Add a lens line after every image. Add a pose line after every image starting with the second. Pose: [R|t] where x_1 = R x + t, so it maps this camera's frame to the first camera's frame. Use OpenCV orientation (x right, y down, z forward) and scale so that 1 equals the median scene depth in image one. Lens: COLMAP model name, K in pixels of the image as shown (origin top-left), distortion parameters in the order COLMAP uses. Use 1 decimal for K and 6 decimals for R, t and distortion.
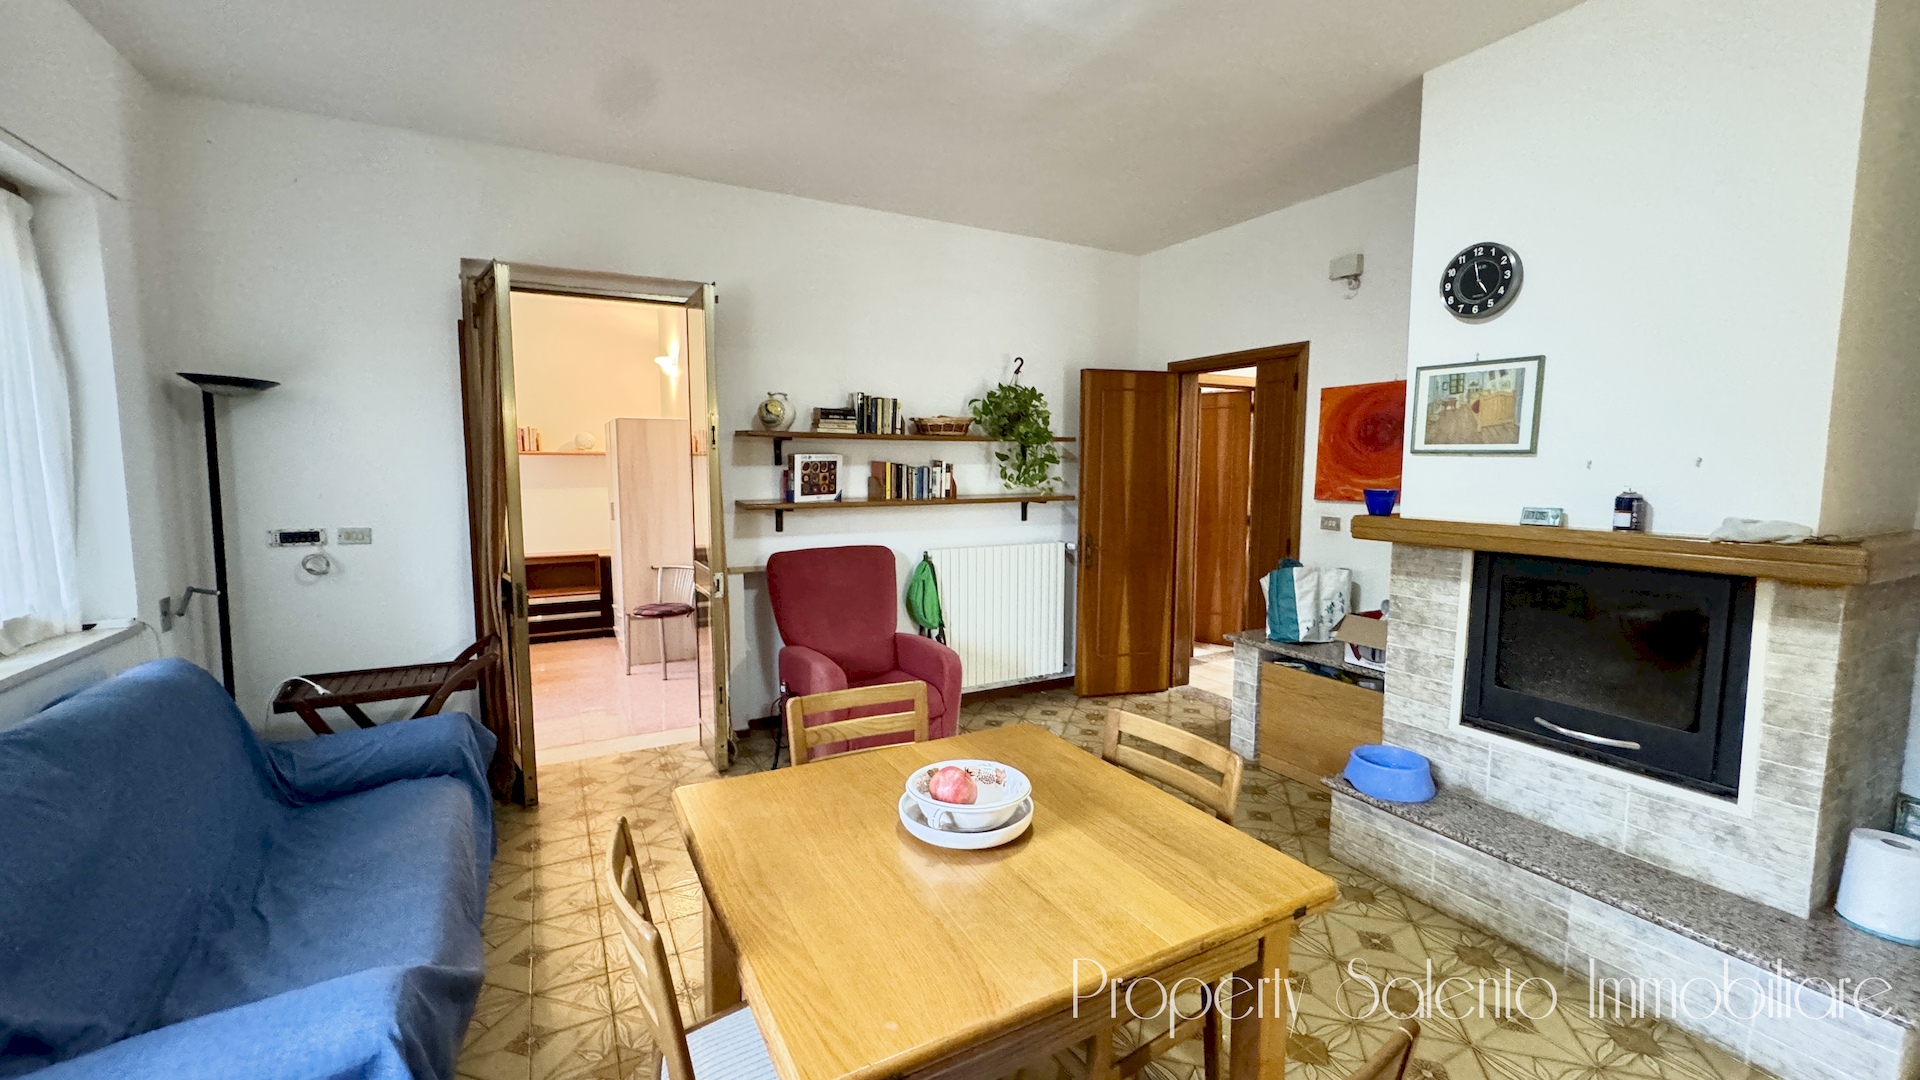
lens RADIAL K [[774.8, 0, 965.8], [0, 774.8, 537.2], [0, 0, 1]] dist [-0.002212, 0.001055]
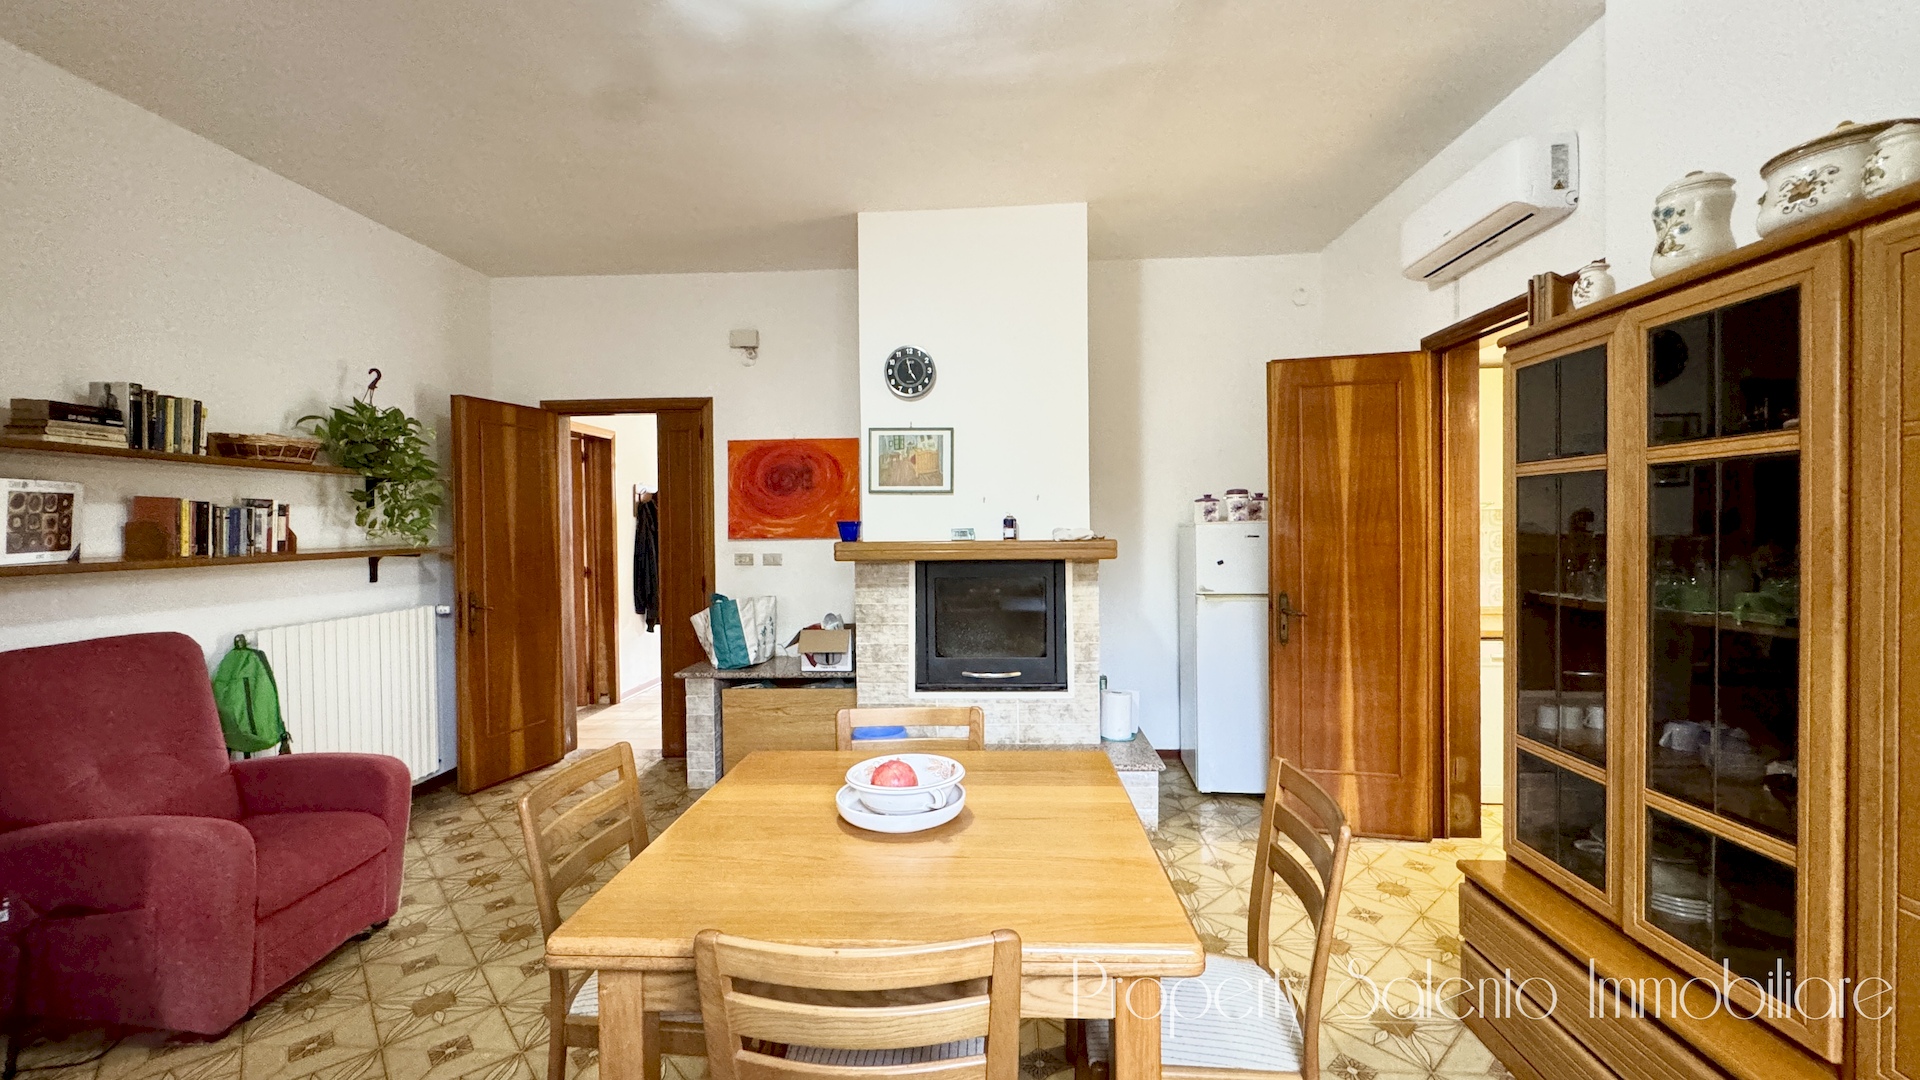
lens RADIAL K [[774.8, 0, 963.9], [0, 774.8, 535.2], [0, 0, 1]] dist [-0.002212, 0.001055]
pose [[0.523277, -0.019501, 0.851939, -0.338352], [0.094209, 0.994934, -0.035090, 0.017820], [-0.846939, 0.098622, 0.522464, 0.138856]]
